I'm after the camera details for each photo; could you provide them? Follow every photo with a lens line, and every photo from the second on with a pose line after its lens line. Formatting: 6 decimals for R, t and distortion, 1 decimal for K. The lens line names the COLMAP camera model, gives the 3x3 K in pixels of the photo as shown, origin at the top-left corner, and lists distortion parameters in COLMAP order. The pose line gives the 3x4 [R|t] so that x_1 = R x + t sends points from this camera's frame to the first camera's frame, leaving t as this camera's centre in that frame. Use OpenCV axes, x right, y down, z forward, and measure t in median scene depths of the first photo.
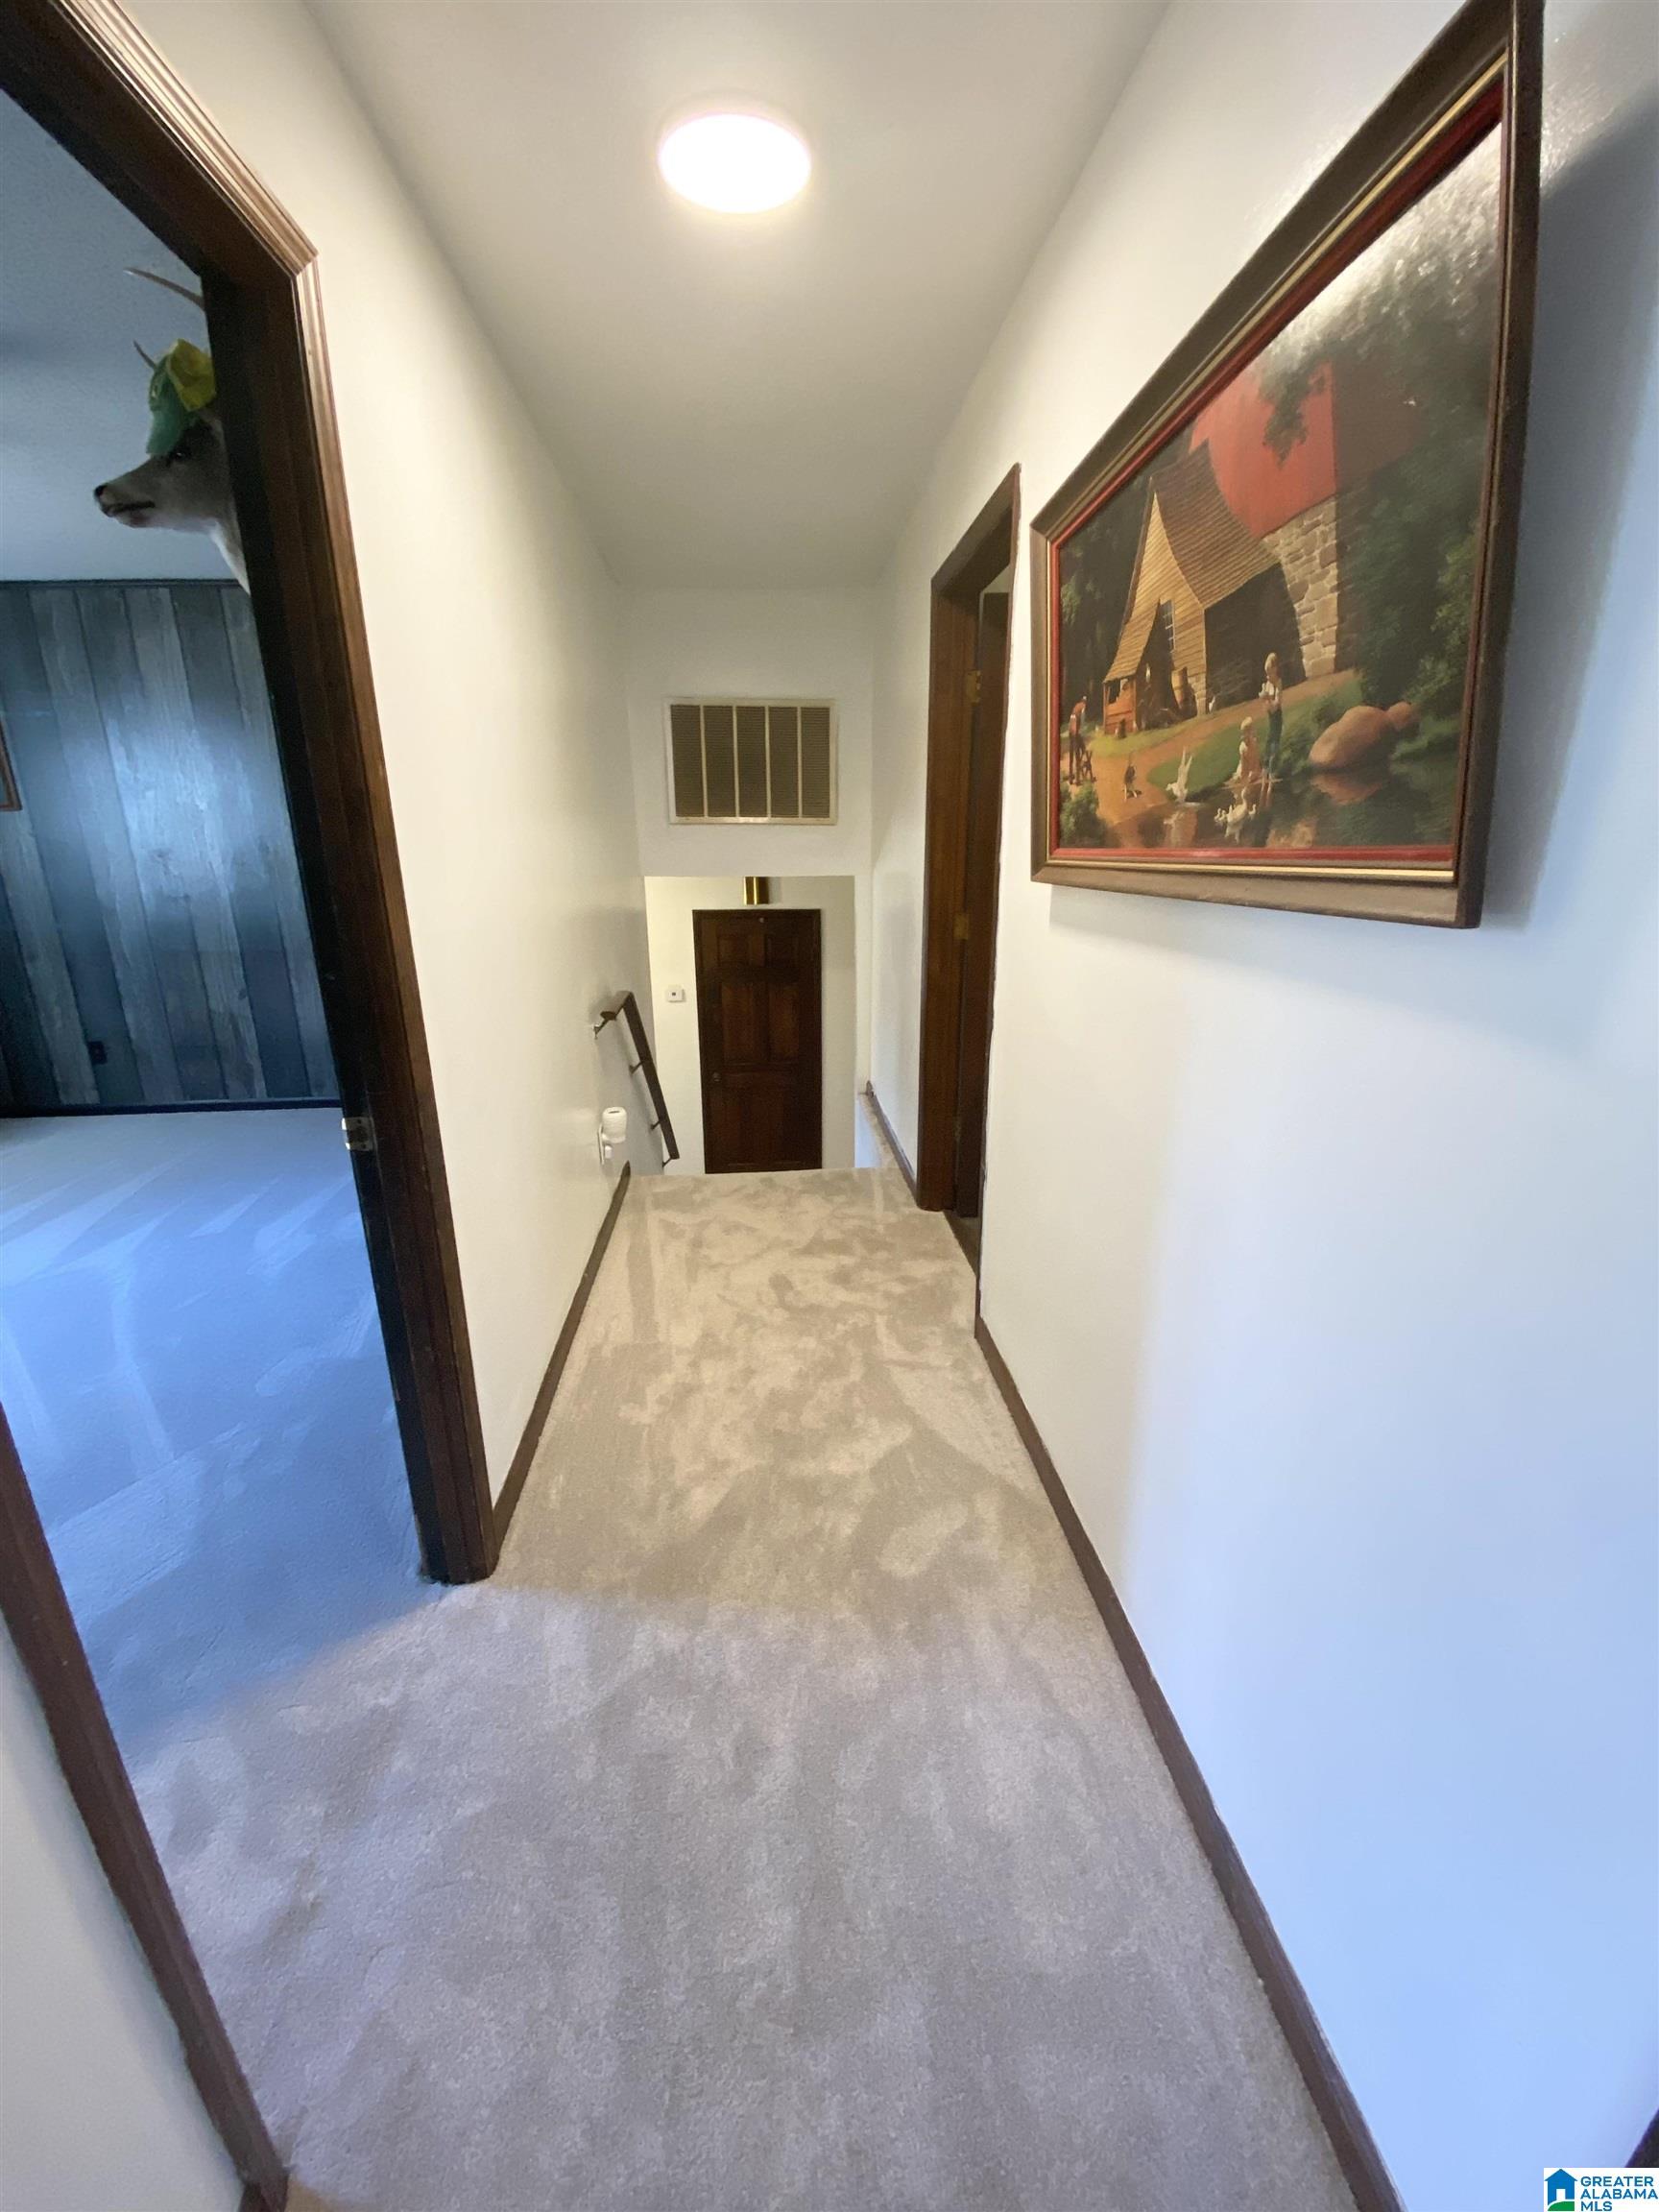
lens RADIAL K [[893.3, 0, 817.9], [0, 893.3, 1109.4], [0, 0, 1]] dist [0.002926, -0.006795]
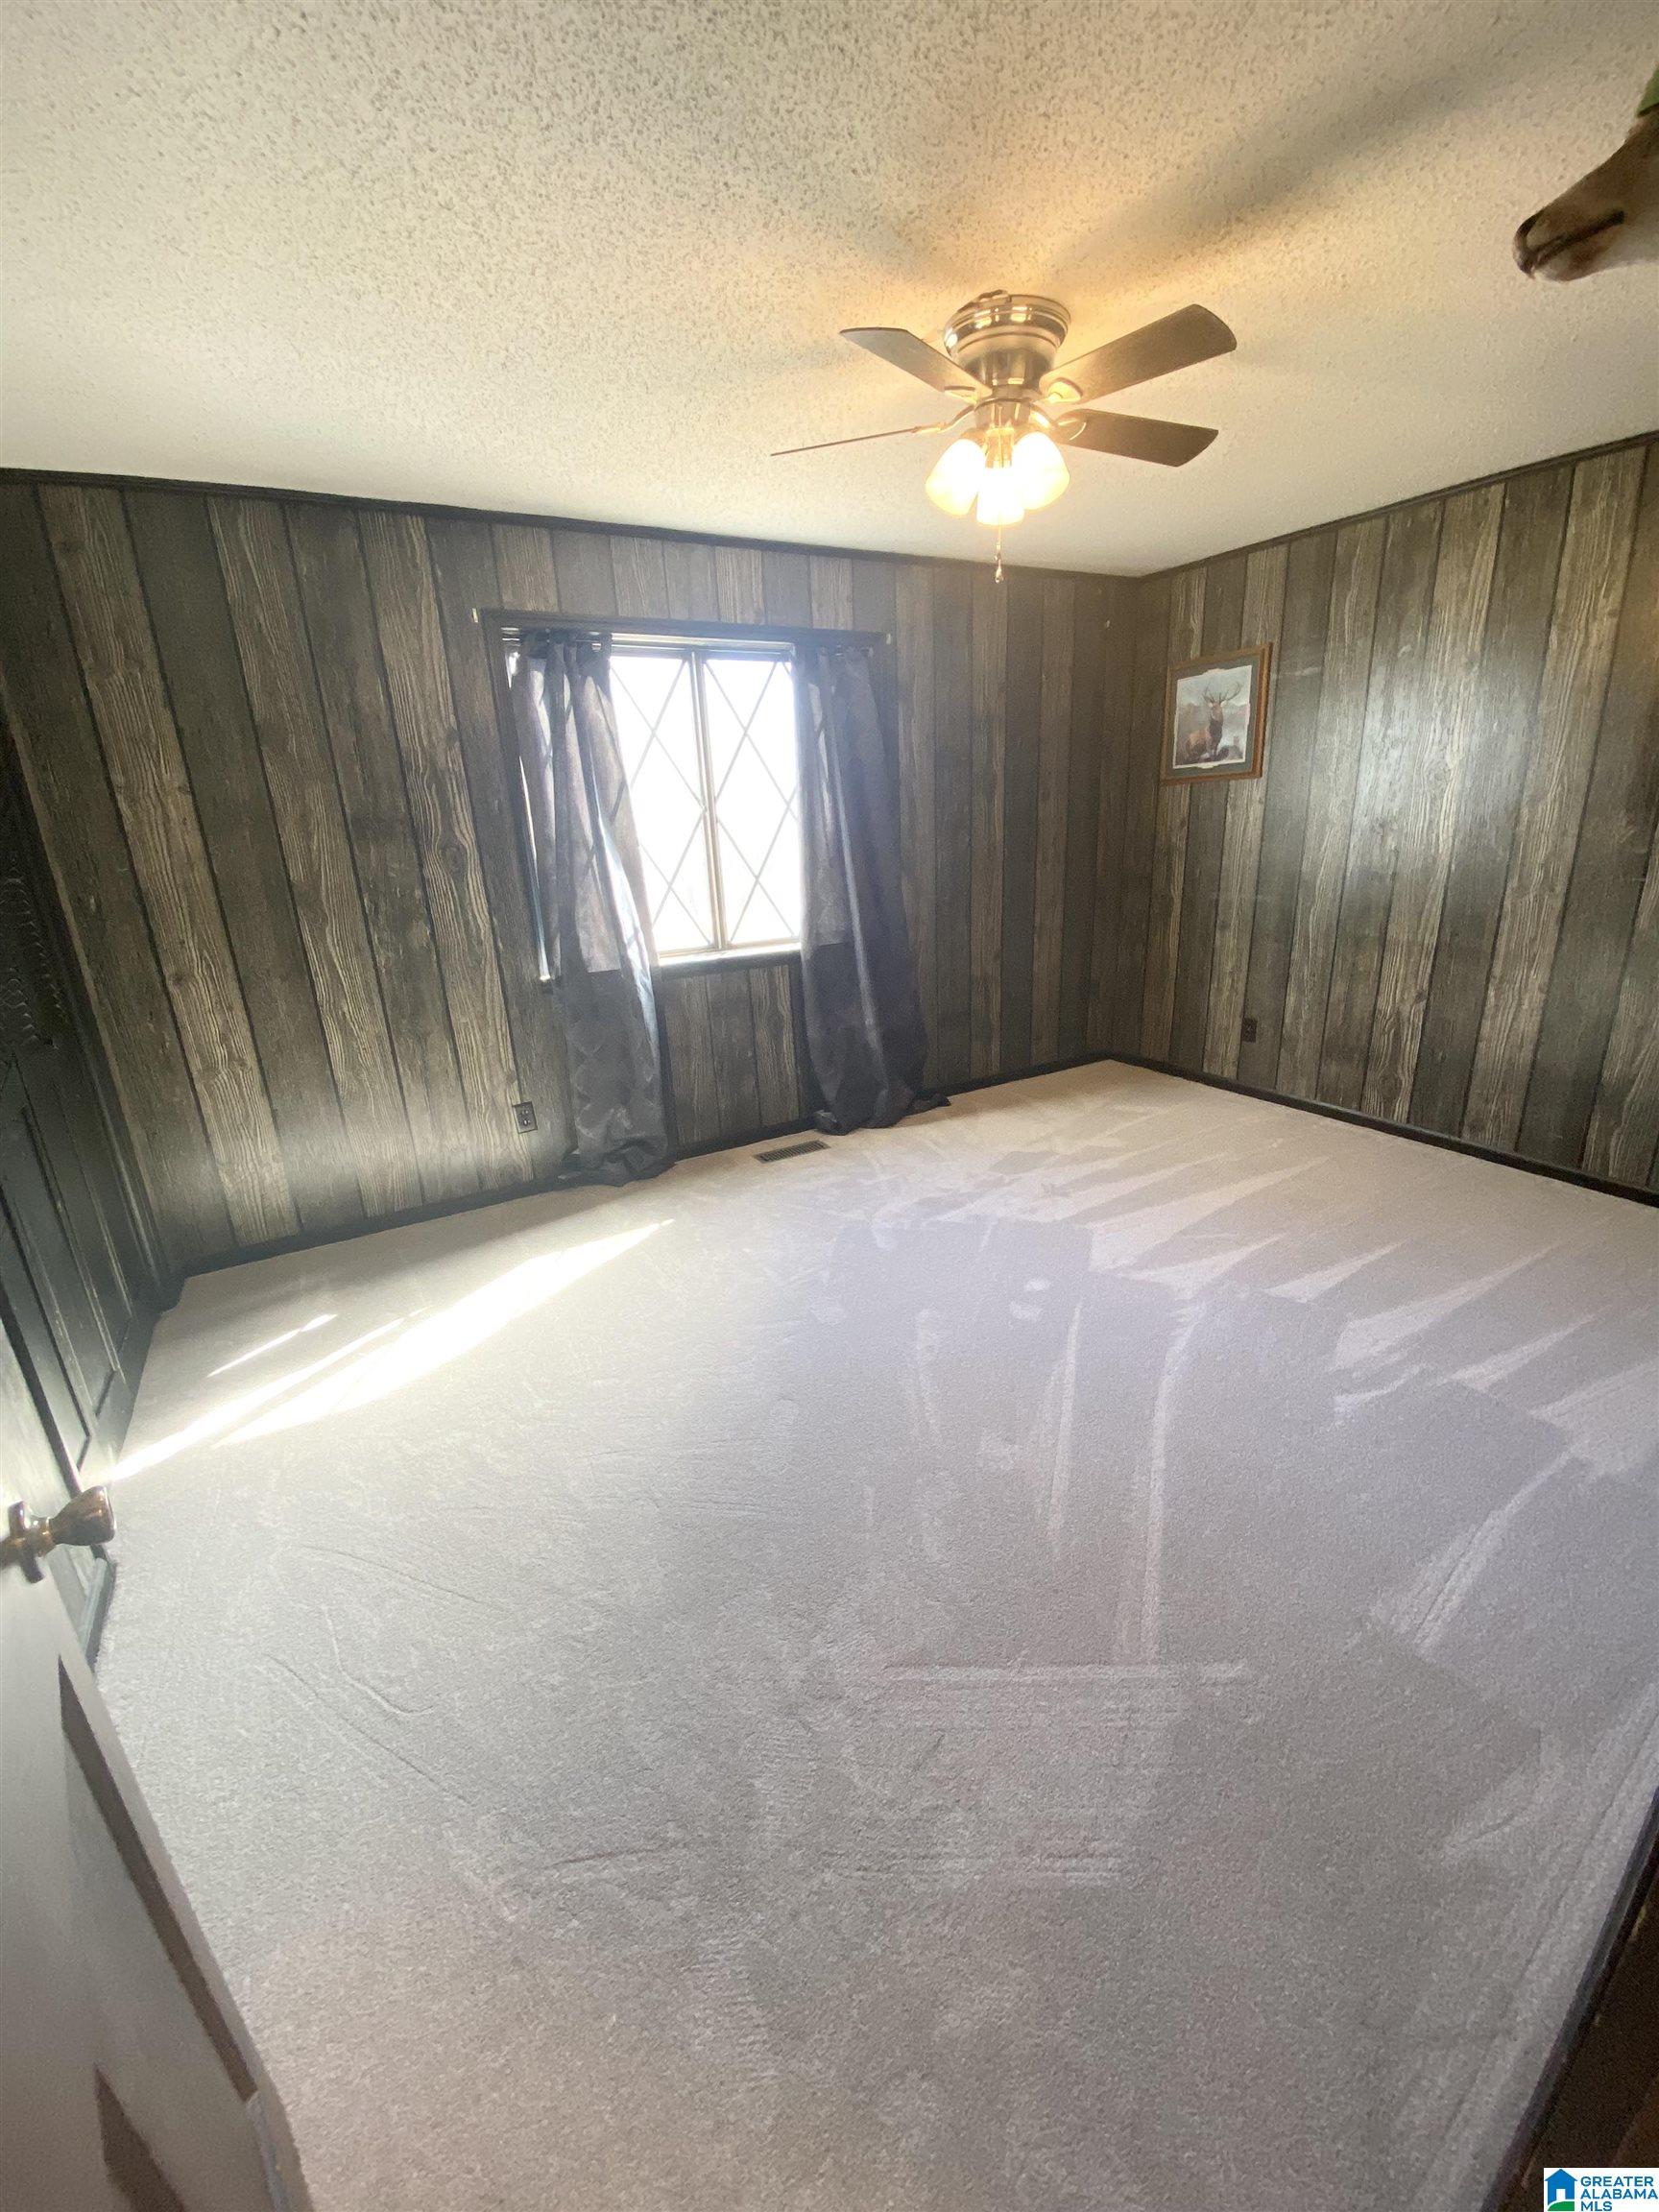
lens RADIAL K [[893.3, 0, 835.0], [0, 893.3, 1090.6], [0, 0, 1]] dist [0.002926, -0.006795]
pose [[0.423455, 0.264364, -0.866486, -0.147778], [-0.228157, 0.956764, 0.180407, -0.074622], [0.876716, 0.121300, 0.465463, 0.171767]]
